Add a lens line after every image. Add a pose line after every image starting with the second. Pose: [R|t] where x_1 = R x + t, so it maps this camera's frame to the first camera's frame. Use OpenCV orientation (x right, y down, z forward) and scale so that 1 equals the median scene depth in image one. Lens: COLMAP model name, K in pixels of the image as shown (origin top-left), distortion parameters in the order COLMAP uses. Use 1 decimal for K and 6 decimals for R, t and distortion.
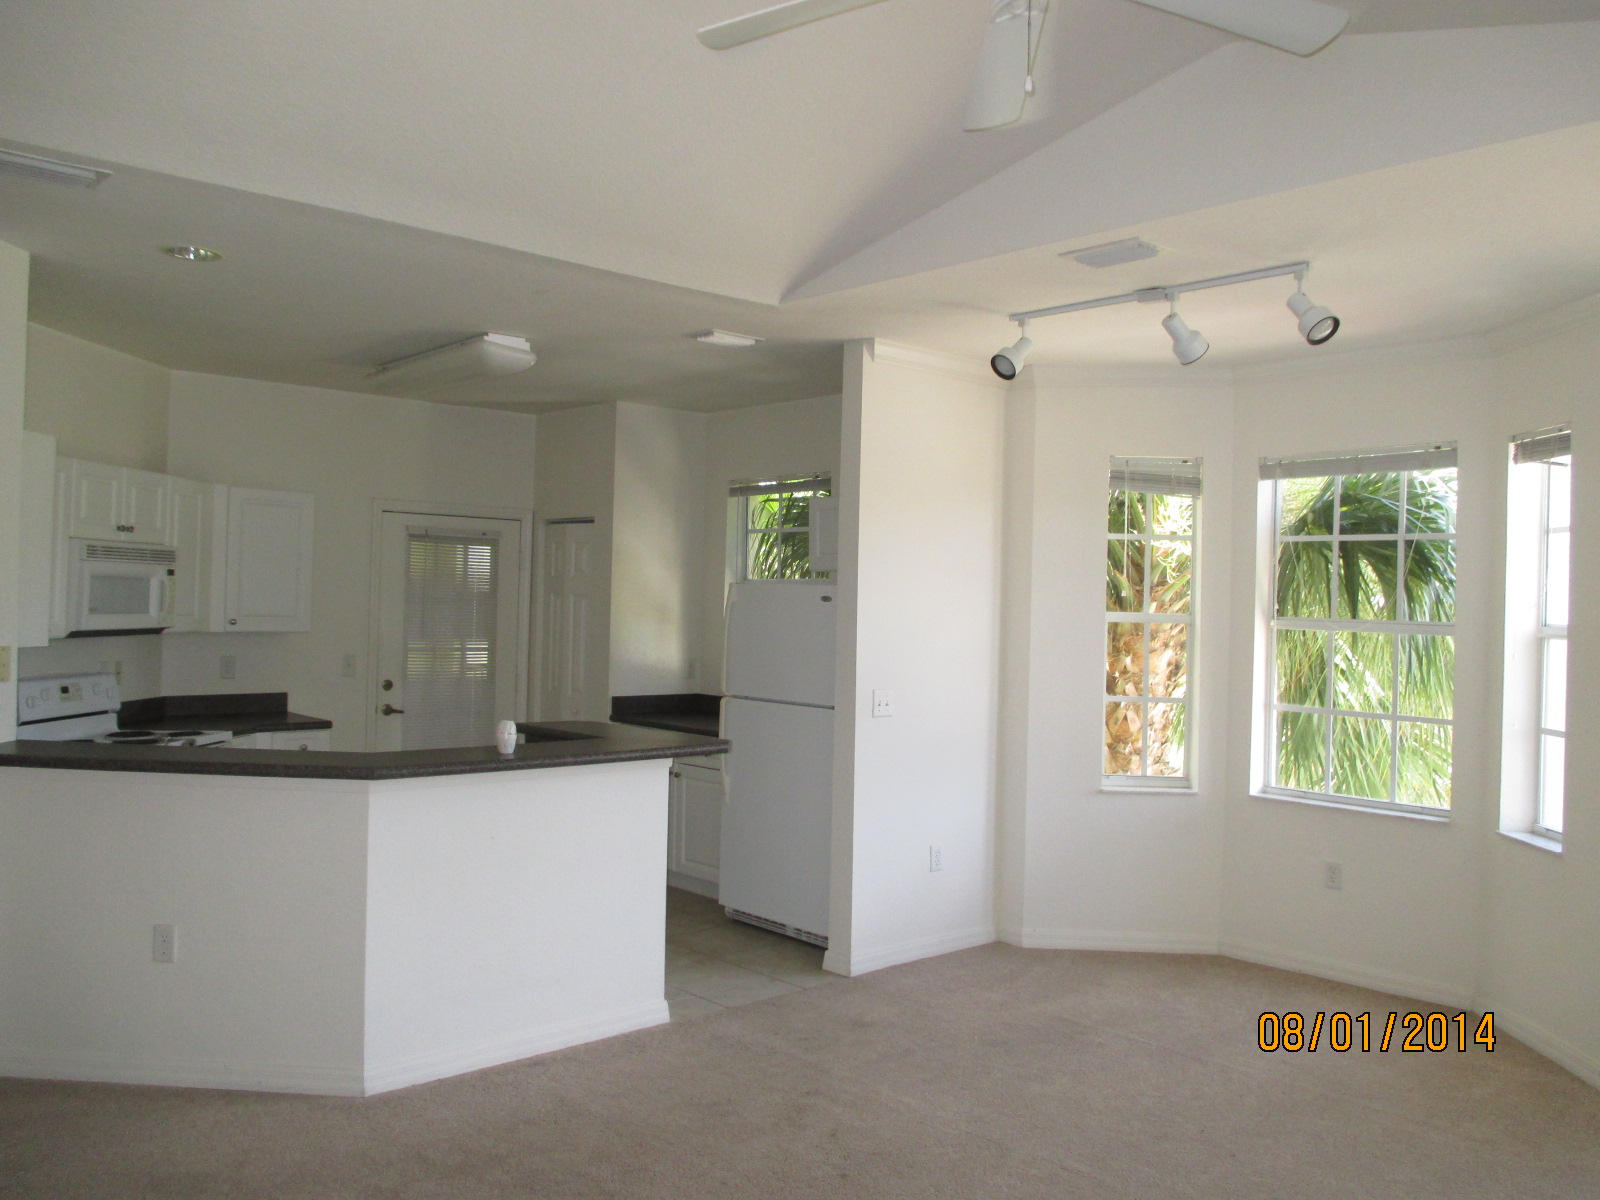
lens RADIAL K [[1315.4, 0, 800.0], [0, 1315.4, 600.0], [0, 0, 1]] dist [-0.036907, 0.013807]
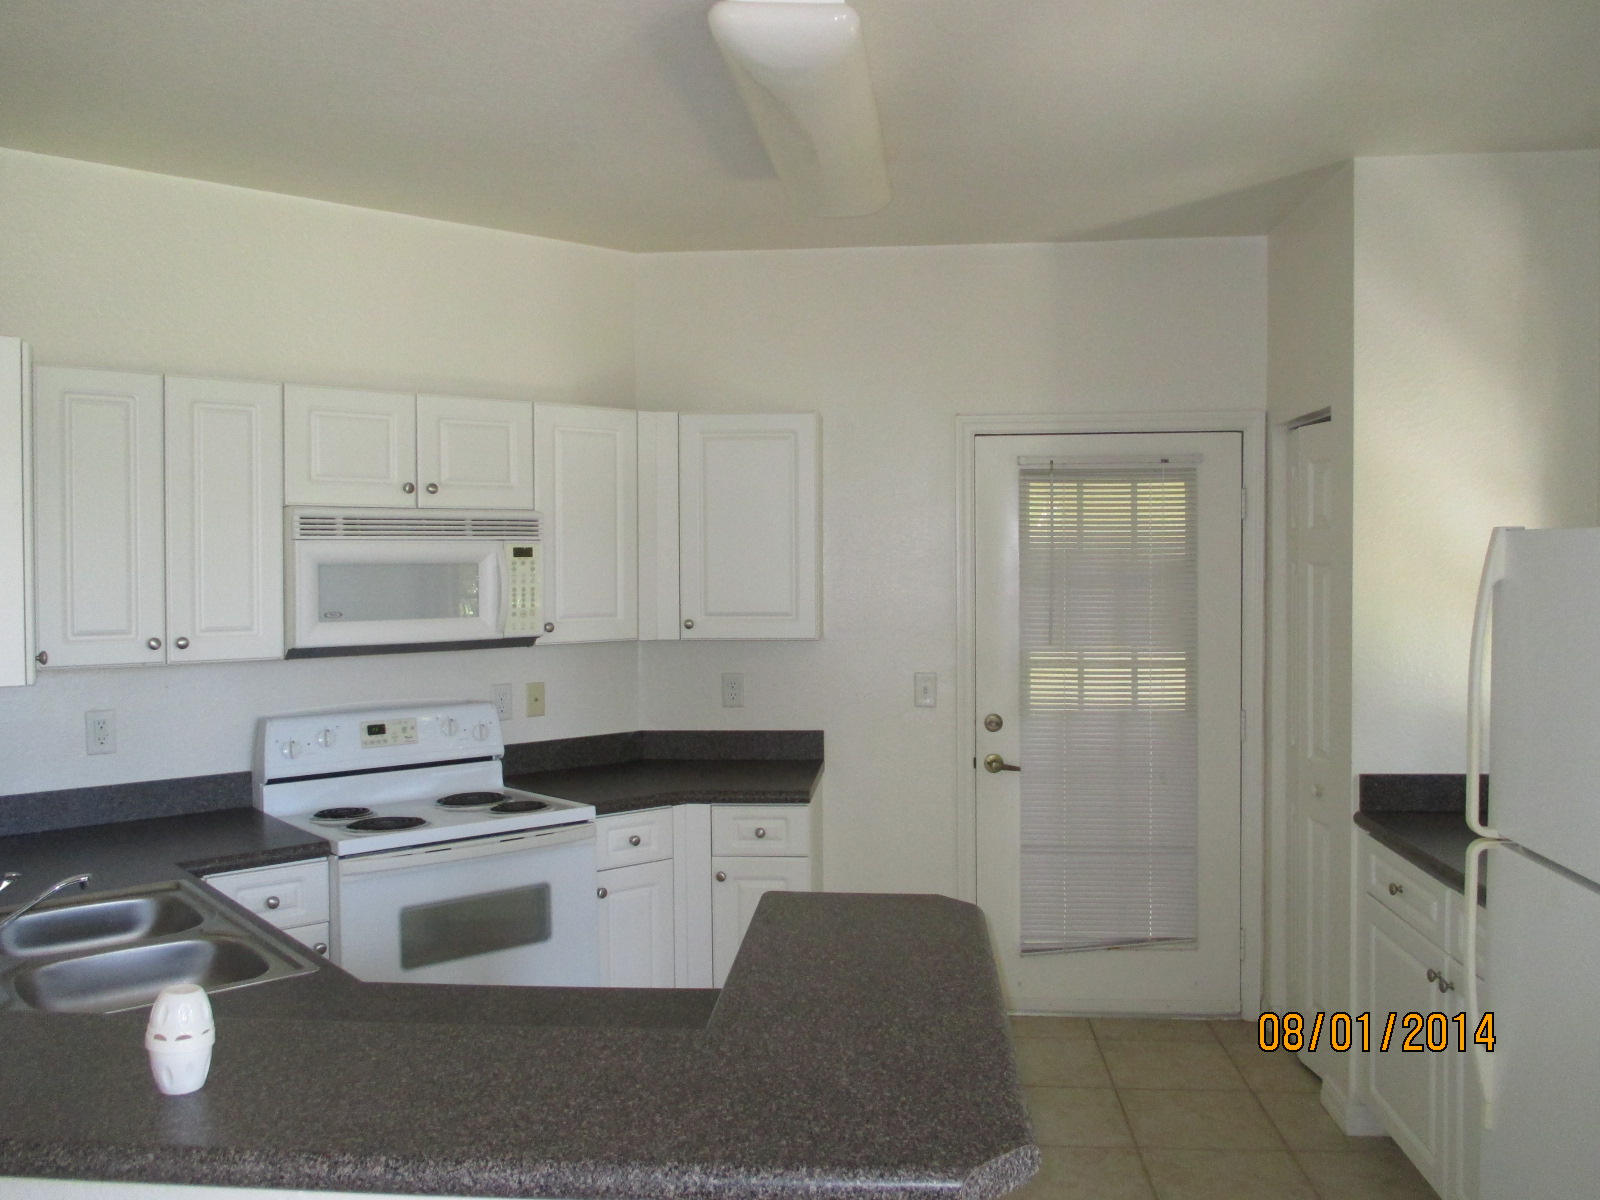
lens RADIAL K [[1290.4, 0, 801.1], [0, 1290.4, 574.3], [0, 0, 1]] dist [-0.053657, 0.000096]
pose [[0.673230, -0.021693, -0.739115, 0.066132], [0.025588, 0.999654, -0.006032, -0.002227], [0.738990, -0.014852, 0.673552, 0.543831]]
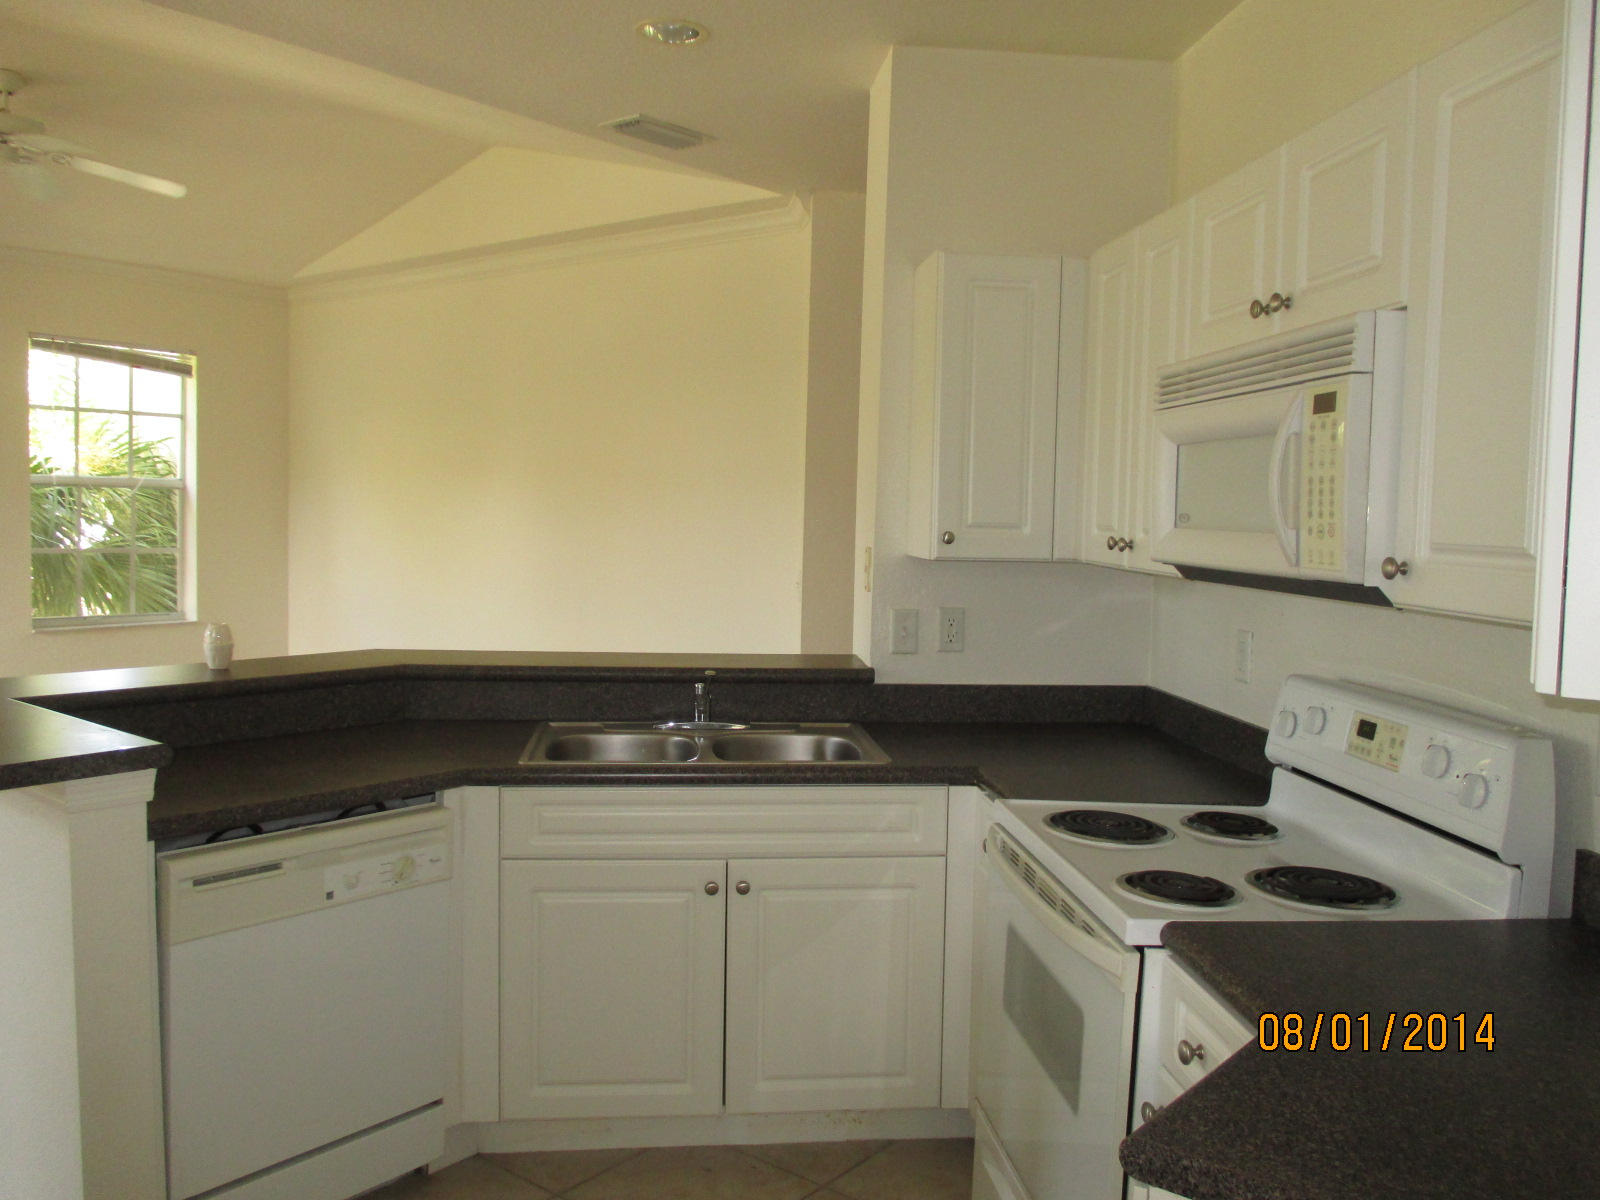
lens RADIAL K [[1315.4, 0, 800.0], [0, 1315.4, 600.0], [0, 0, 1]] dist [-0.036907, 0.013807]
pose [[-0.990298, -0.038069, -0.133643, -0.258455], [-0.046845, 0.996904, 0.063151, 0.009587], [0.130825, 0.068799, -0.989015, 1.046270]]
